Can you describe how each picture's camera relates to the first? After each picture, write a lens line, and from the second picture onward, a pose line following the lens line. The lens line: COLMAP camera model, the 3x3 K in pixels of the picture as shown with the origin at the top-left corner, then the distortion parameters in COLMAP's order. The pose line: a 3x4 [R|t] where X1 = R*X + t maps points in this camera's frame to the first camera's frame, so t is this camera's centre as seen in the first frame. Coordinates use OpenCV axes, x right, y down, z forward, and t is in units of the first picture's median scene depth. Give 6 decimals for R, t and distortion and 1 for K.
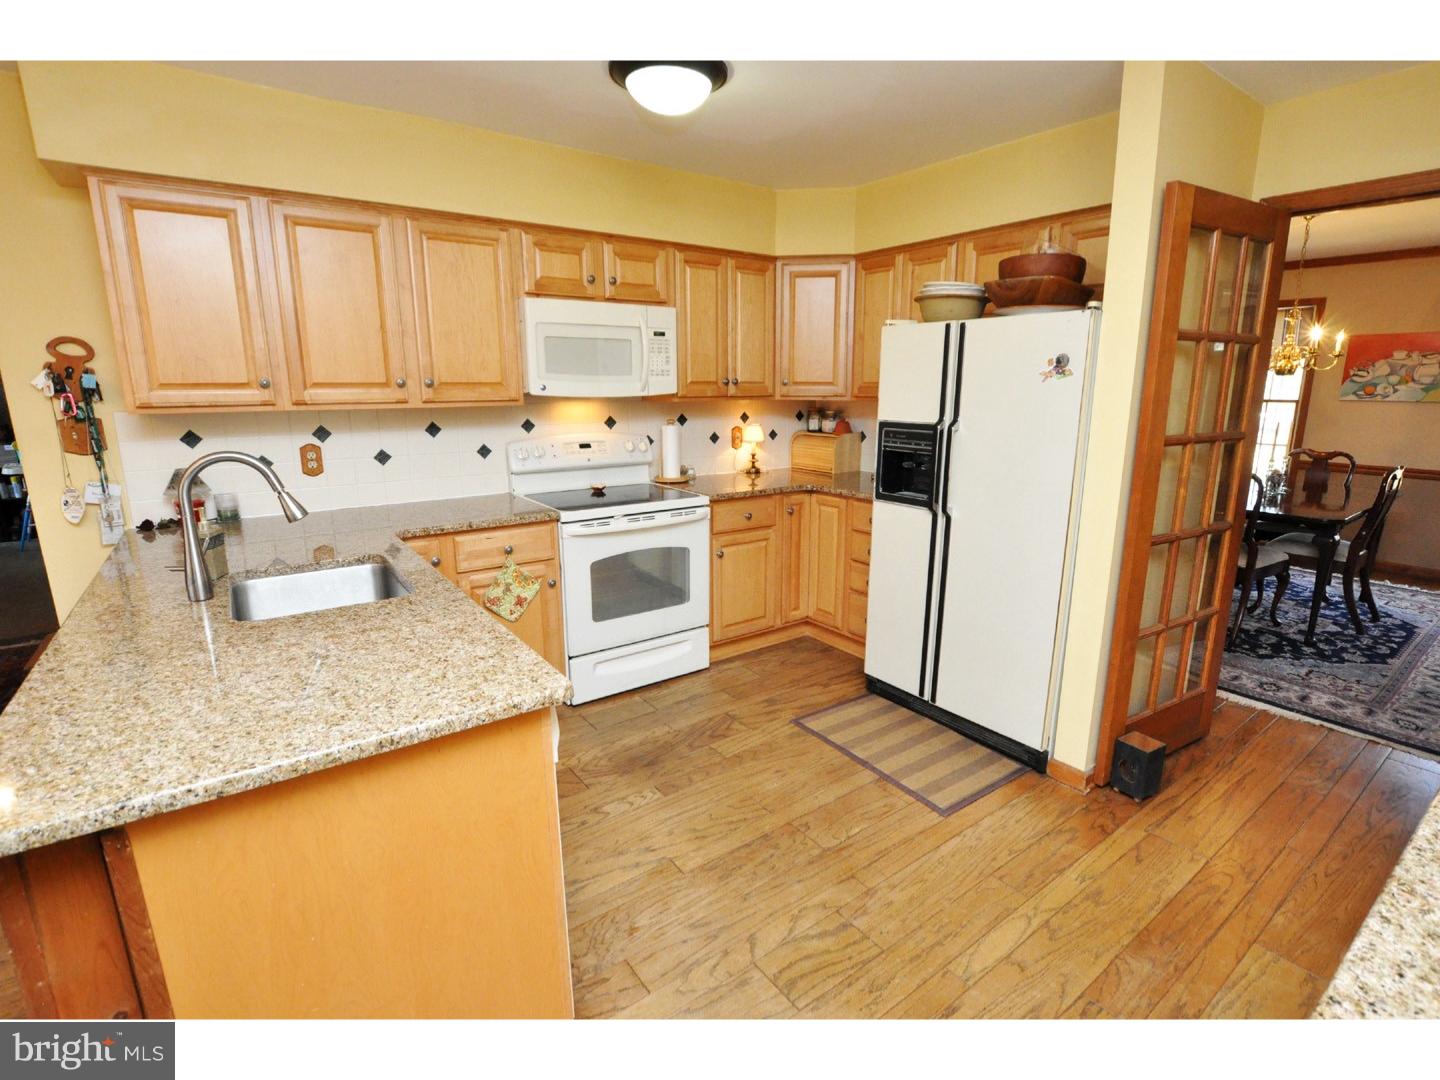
lens RADIAL K [[704.7, 0, 729.2], [0, 704.7, 539.3], [0, 0, 1]] dist [-0.027822, 0.000999]
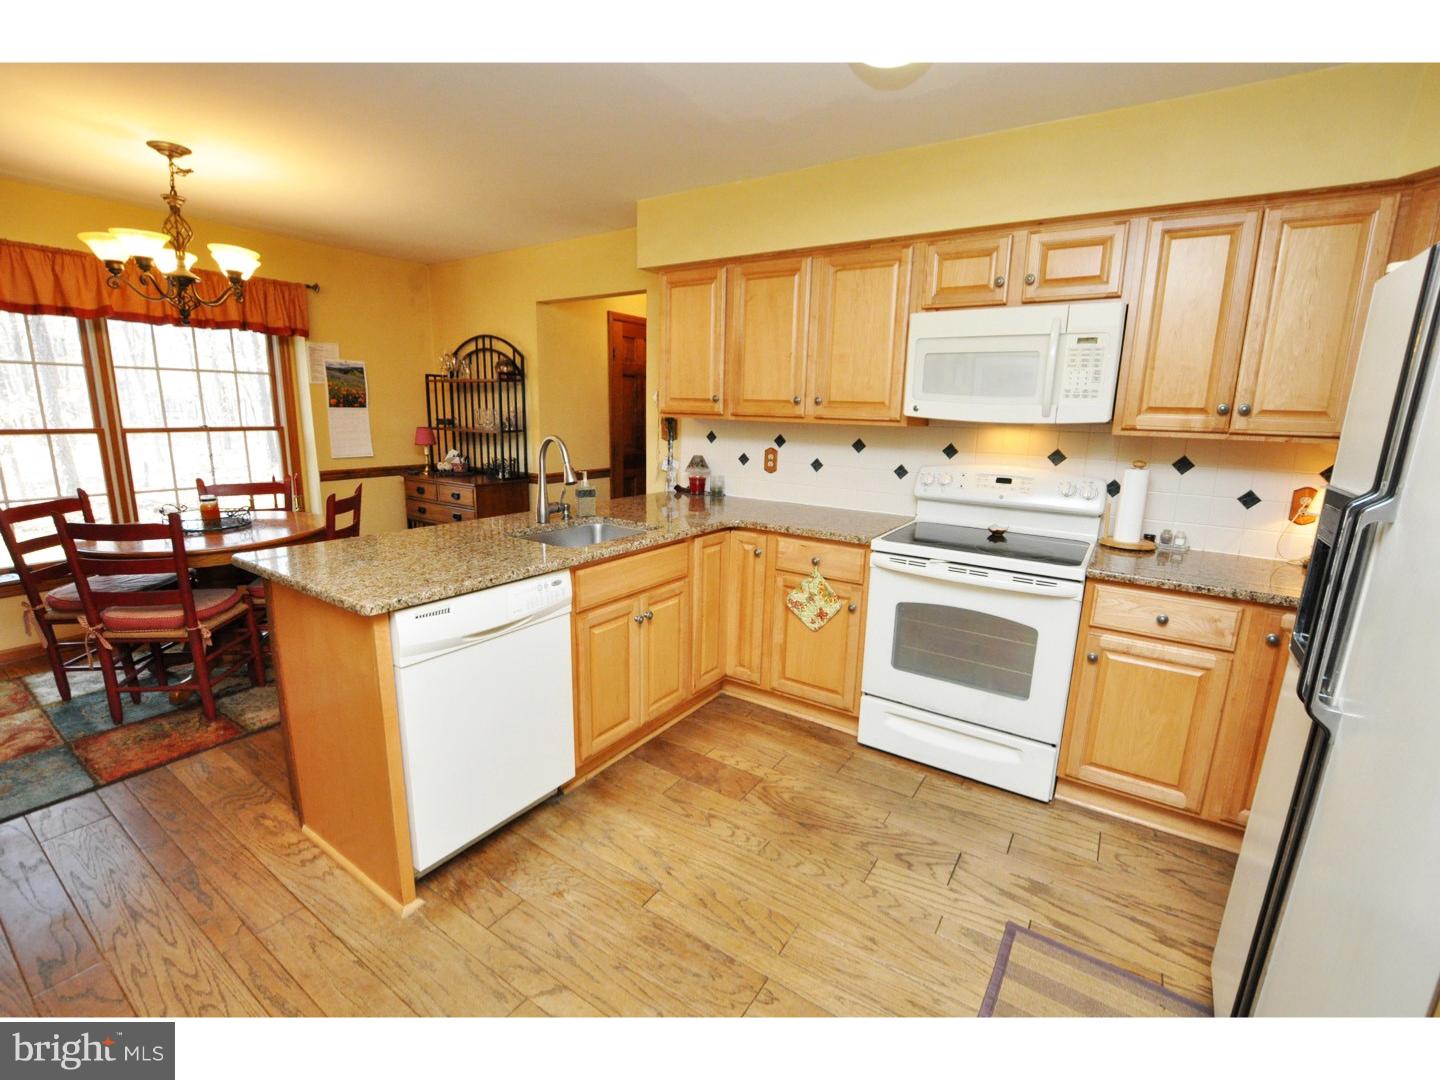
lens RADIAL K [[635.1, 0, 723.4], [0, 635.1, 538.9], [0, 0, 1]] dist [-0.029470, 0.000980]
pose [[0.335105, 0.199299, -0.920861, 0.450776], [-0.227506, 0.965566, 0.126185, -0.094852], [0.914301, 0.167217, 0.368908, 0.477893]]
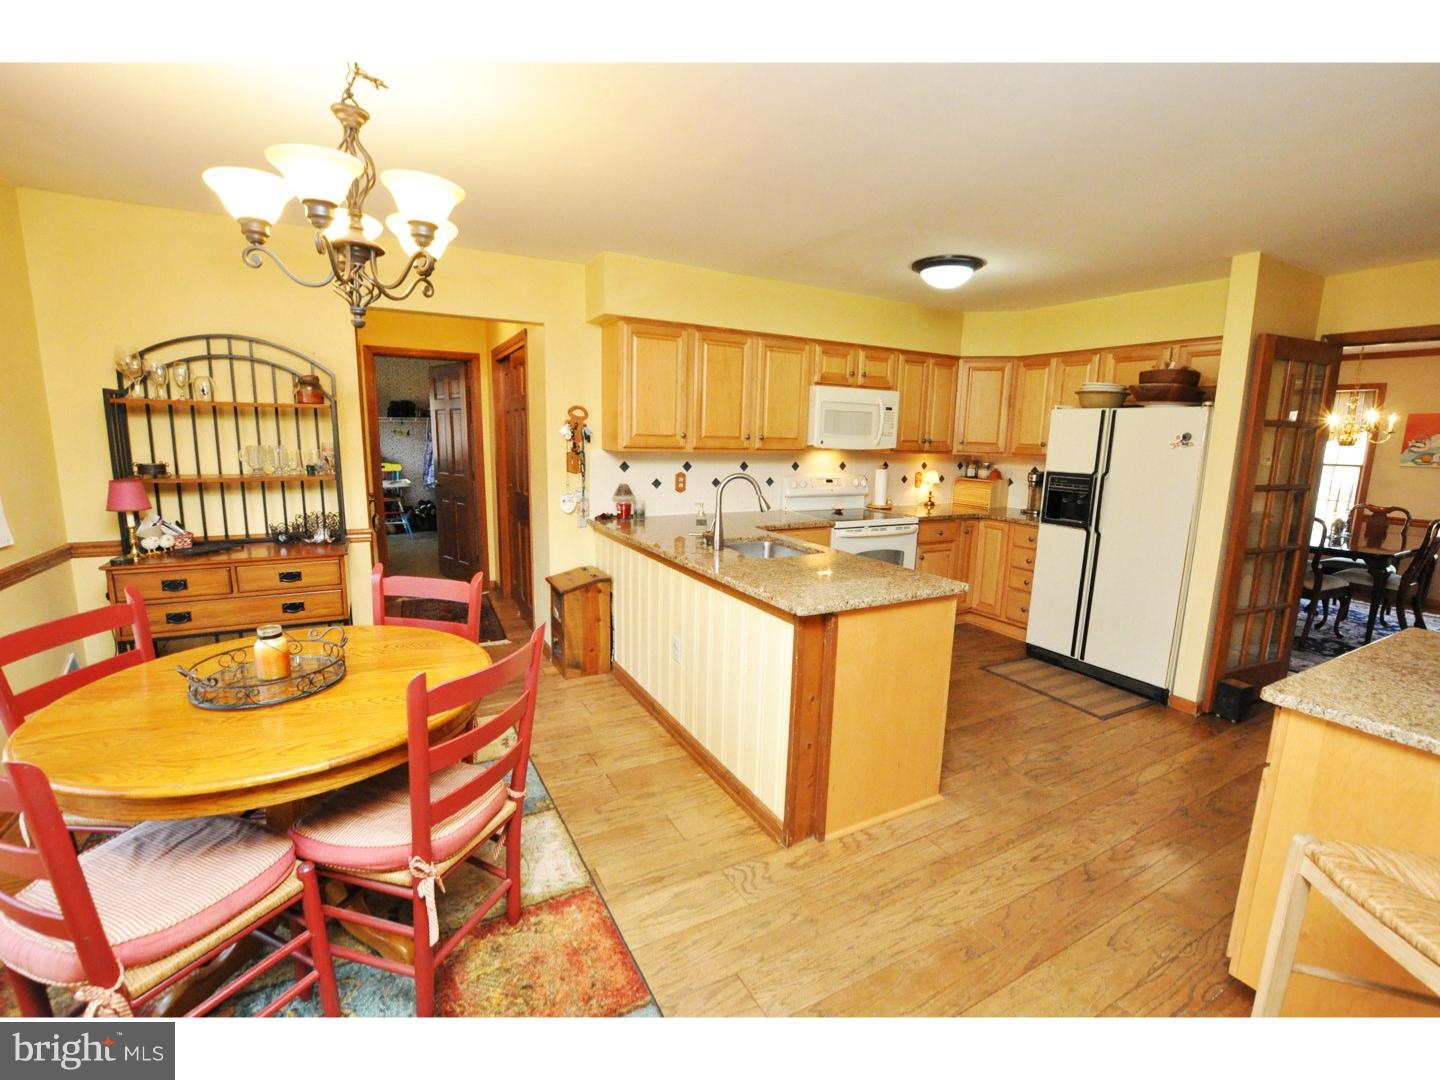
lens RADIAL K [[654.0, 0, 712.6], [0, 654.0, 538.4], [0, 0, 1]] dist [-0.023333, 0.002457]
pose [[0.991976, 0.044278, -0.118418, -0.319066], [-0.051033, 0.997201, -0.054633, 0.087438], [0.115668, 0.060238, 0.991460, -0.447223]]
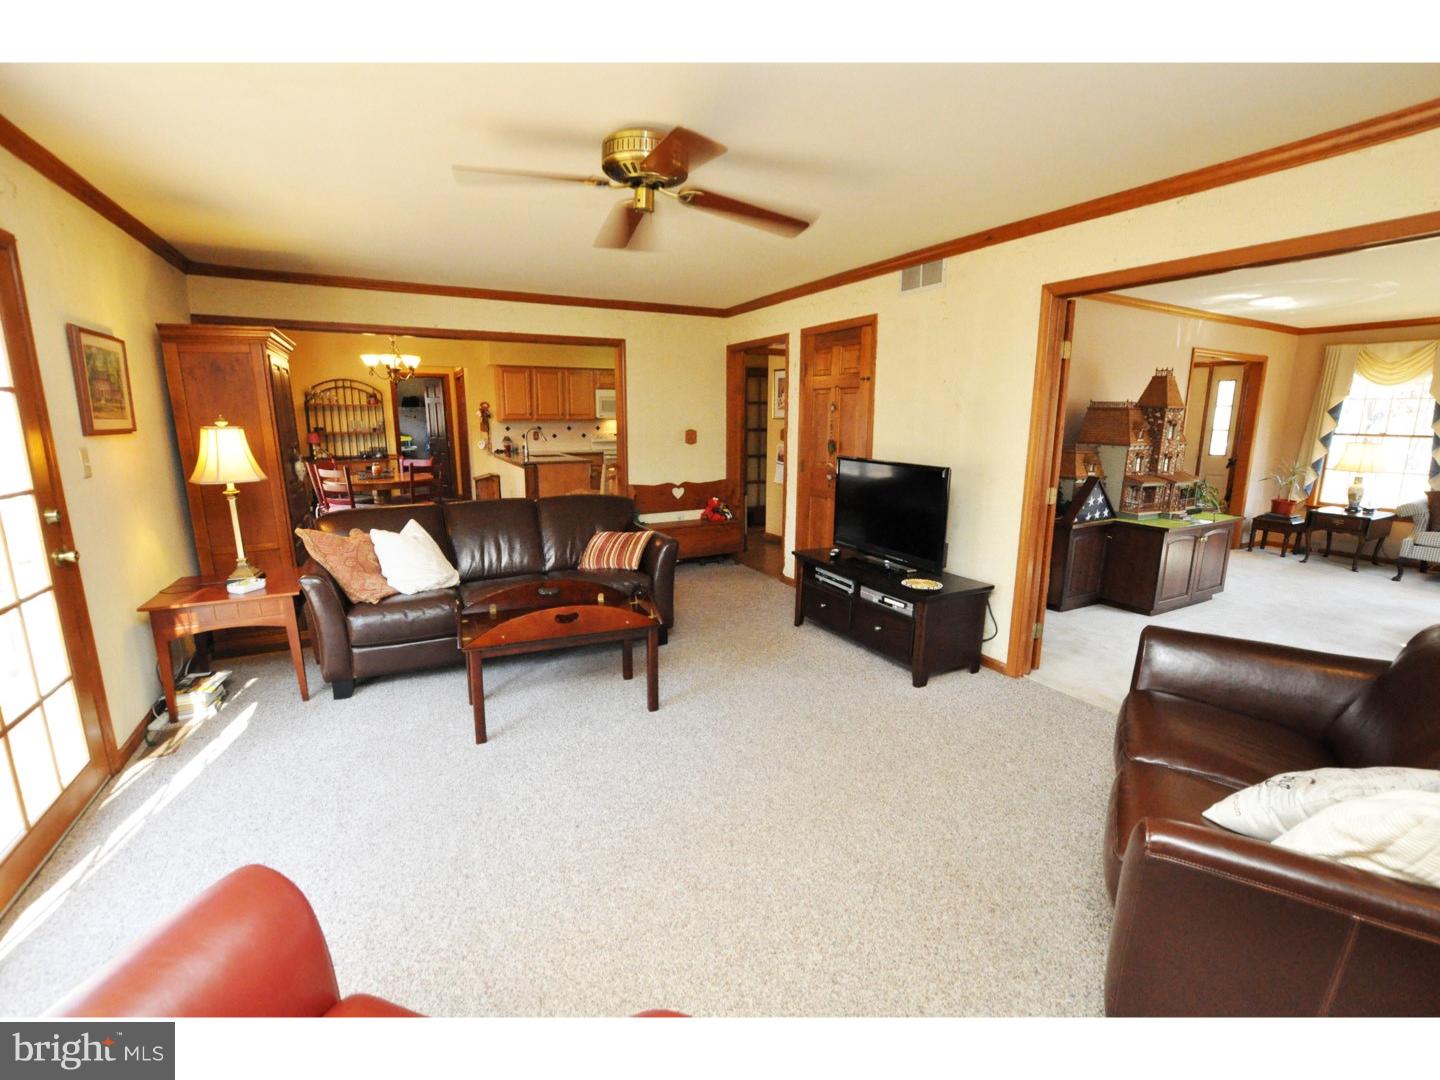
lens RADIAL K [[635.1, 0, 713.4], [0, 635.1, 538.6], [0, 0, 1]] dist [-0.029470, 0.000980]
pose [[0.991604, 0.033332, -0.124942, 0.659419], [-0.036214, 0.999126, -0.020861, 0.410603], [0.124137, 0.025211, 0.991945, -1.914179]]
